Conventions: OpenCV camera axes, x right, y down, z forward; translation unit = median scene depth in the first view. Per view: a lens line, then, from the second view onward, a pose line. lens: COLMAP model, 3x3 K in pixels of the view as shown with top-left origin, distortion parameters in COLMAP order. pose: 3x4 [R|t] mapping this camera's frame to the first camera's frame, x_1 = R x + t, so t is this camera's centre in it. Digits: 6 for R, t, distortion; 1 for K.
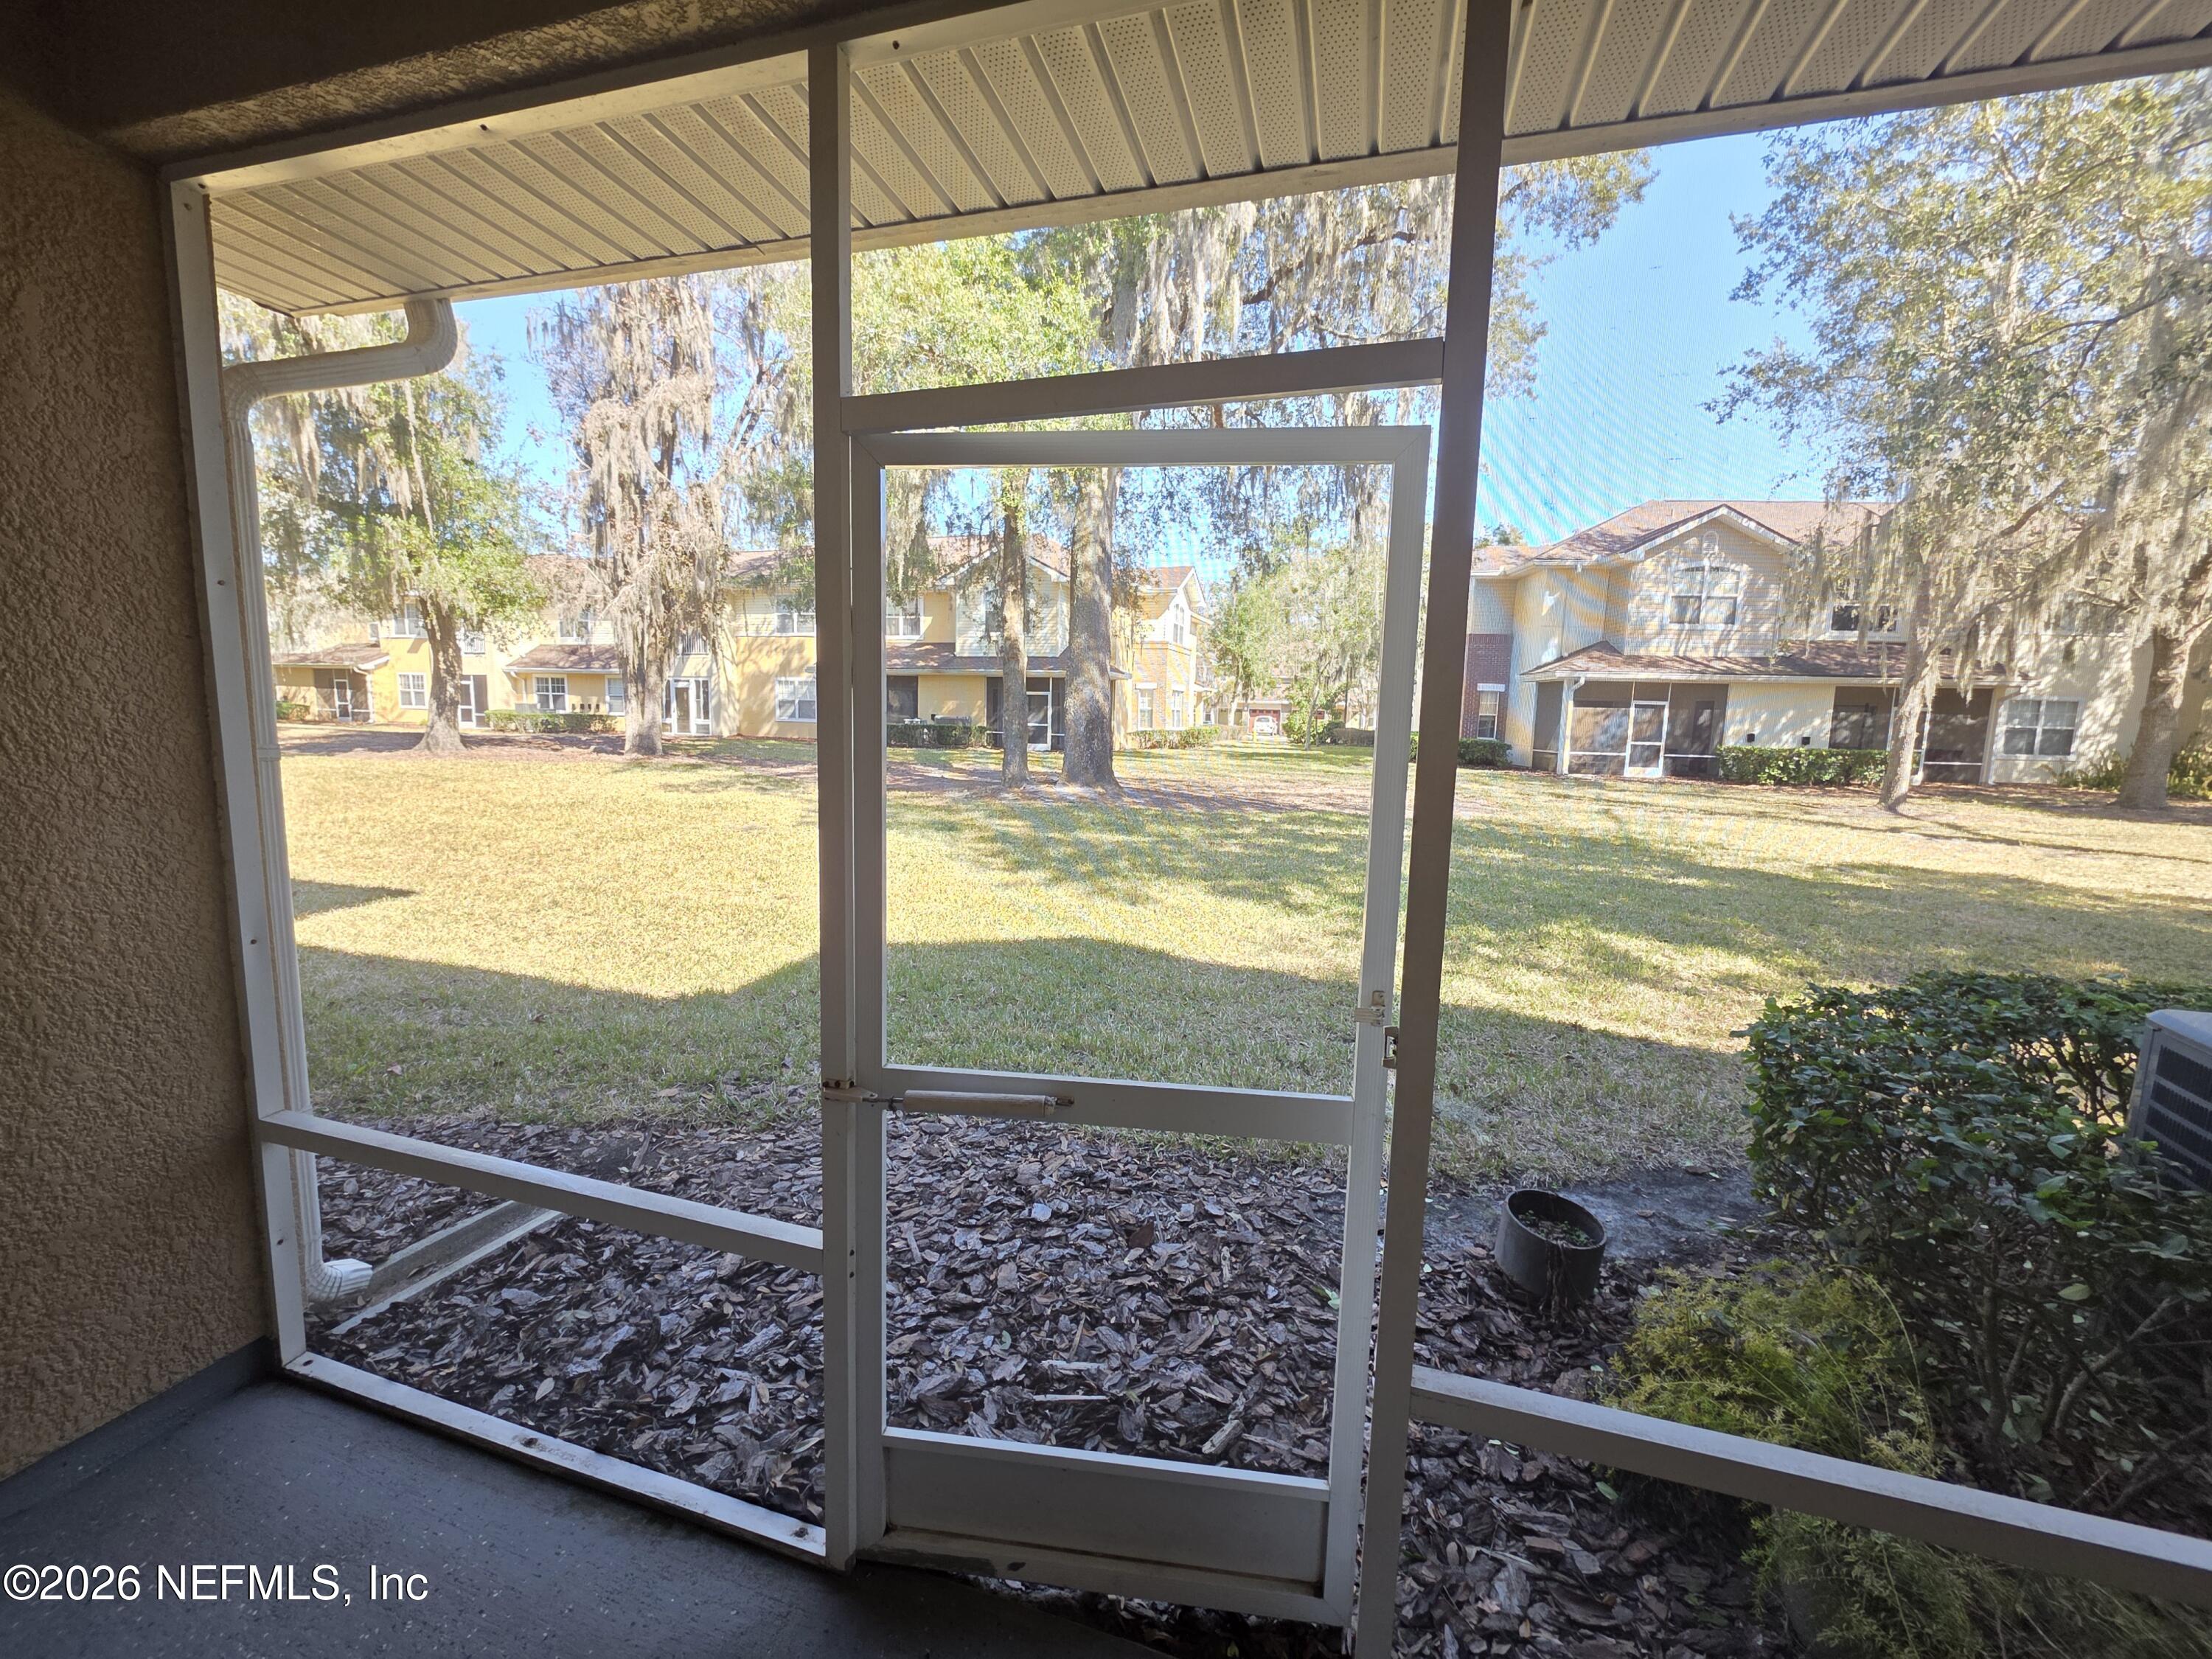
lens RADIAL K [[877.2, 0, 1103.6], [0, 877.2, 821.4], [0, 0, 1]] dist [-0.002053, 0.000152]
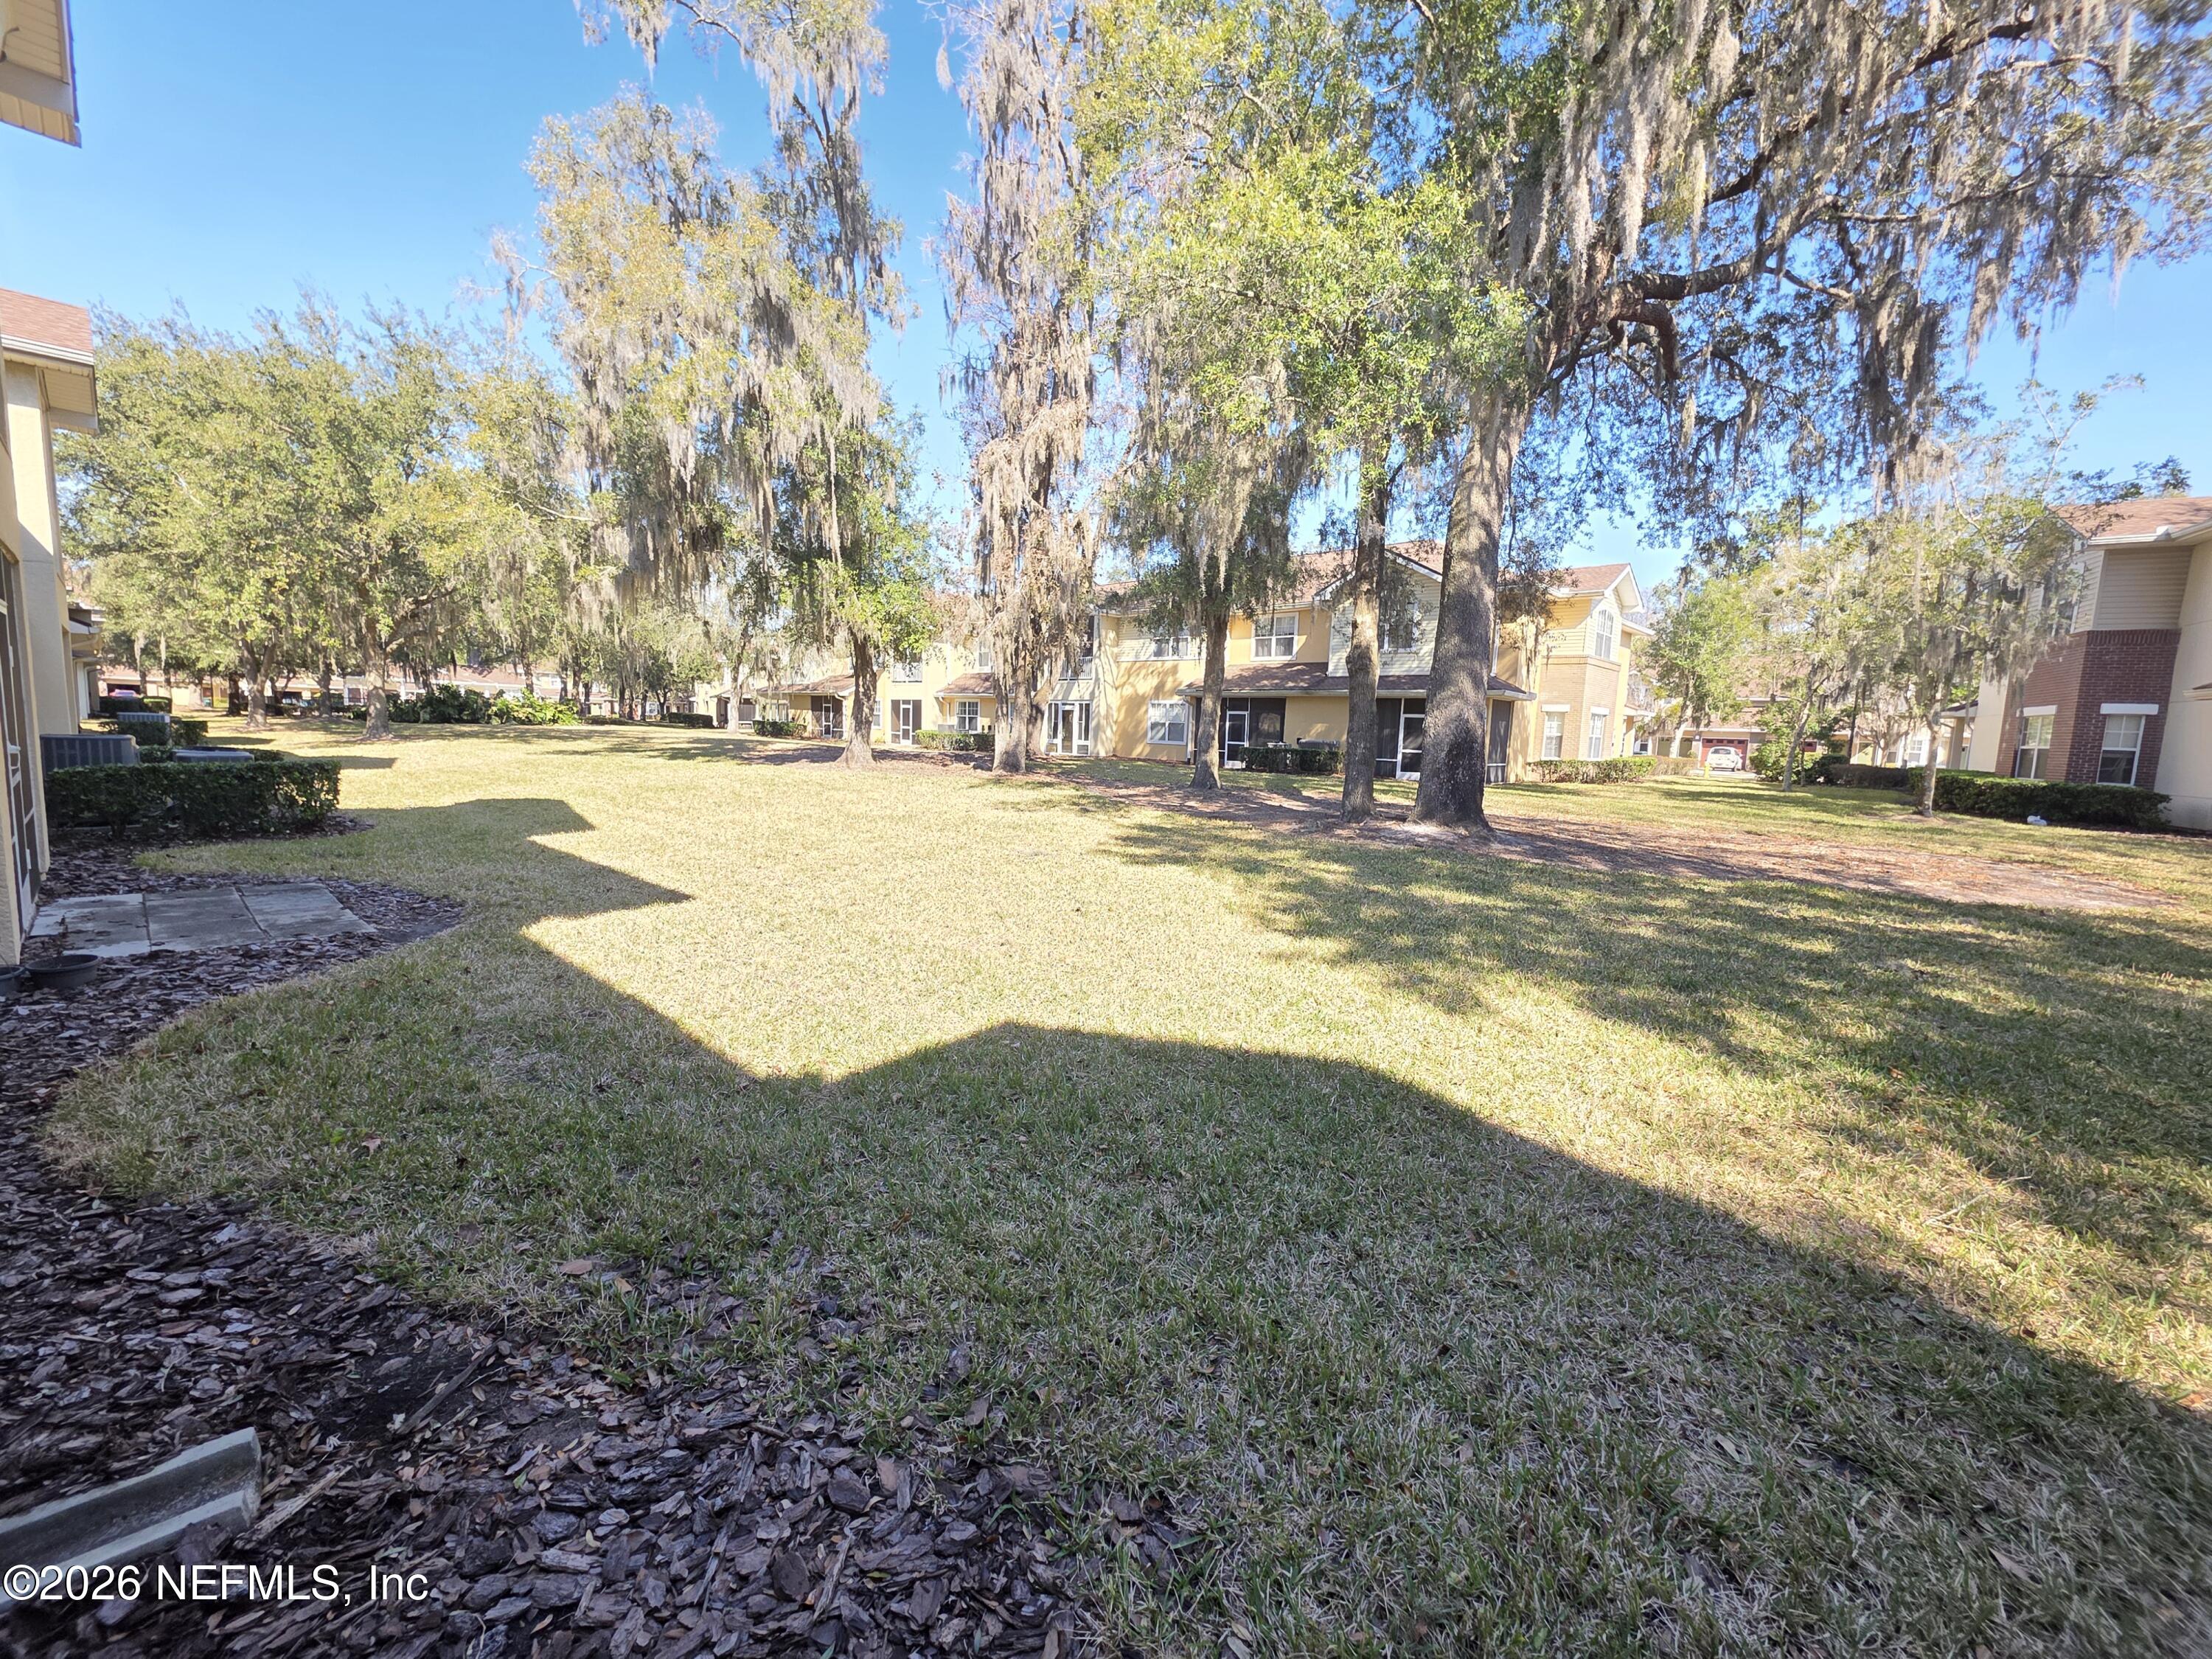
lens RADIAL K [[877.8, 0, 1108.3], [0, 877.8, 825.1], [0, 0, 1]] dist [0.000644, 0.000625]
pose [[0.908295, 0.053920, -0.414841, 0.025602], [-0.064319, 0.997867, -0.011125, -0.008977], [0.413357, 0.036787, 0.909826, 0.104493]]
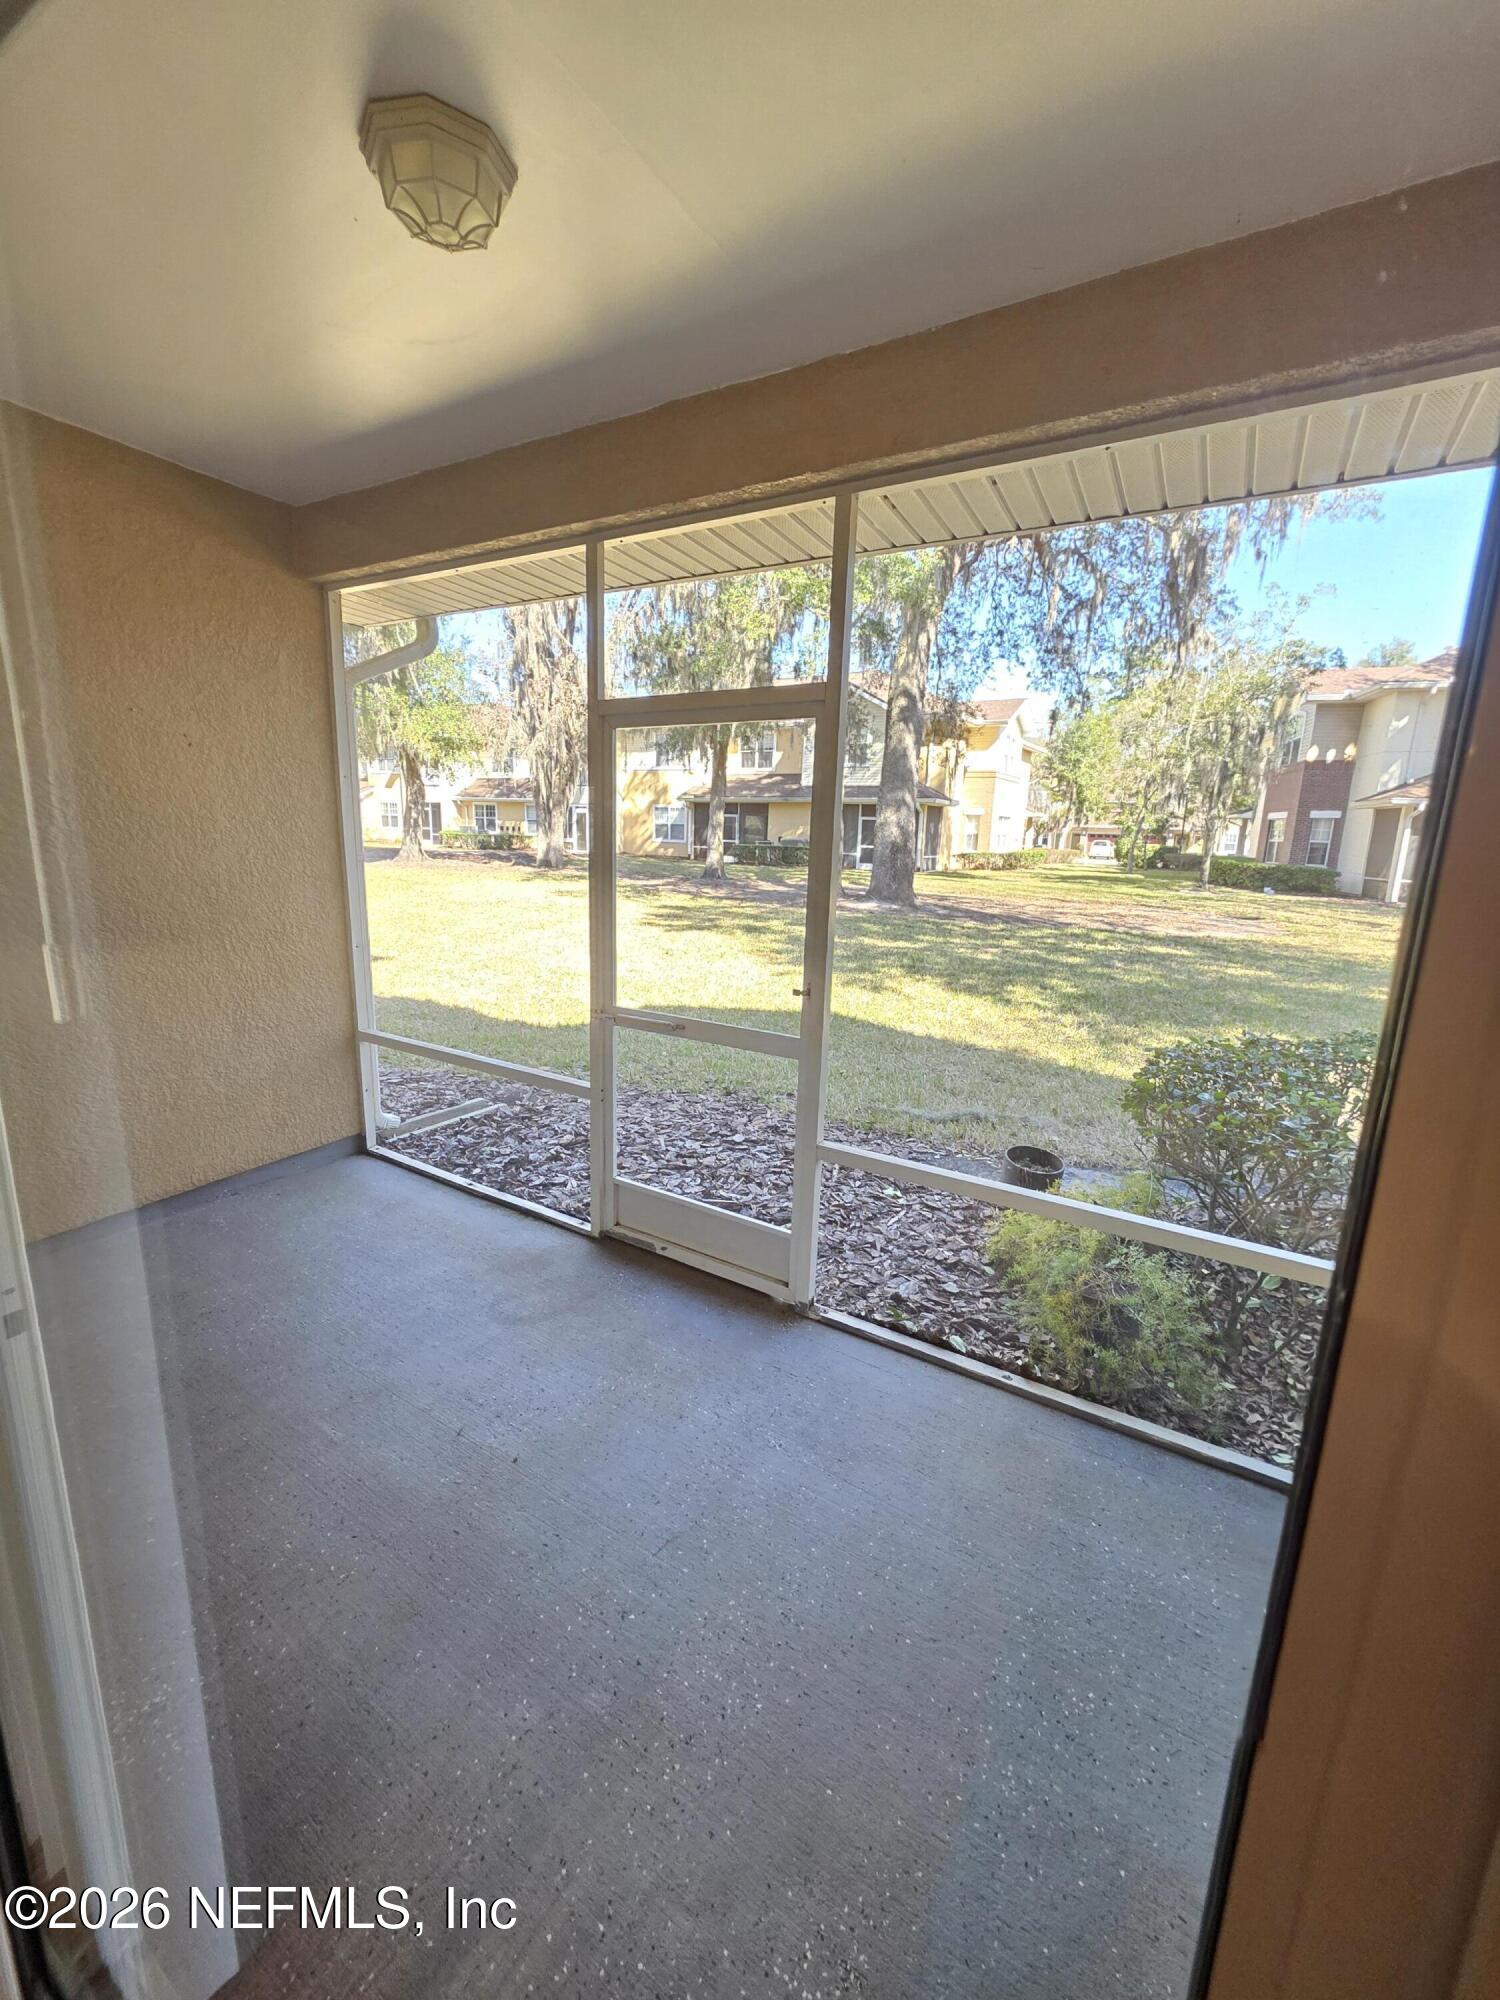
lens RADIAL K [[795.4, 0, 753.1], [0, 795.4, 994.6], [0, 0, 1]] dist [-0.000971, 0.000160]
pose [[0.971159, 0.053458, -0.232365, 0.044911], [-0.035987, 0.996242, 0.078789, 0.007062], [0.235703, -0.068155, 0.969432, -0.070037]]
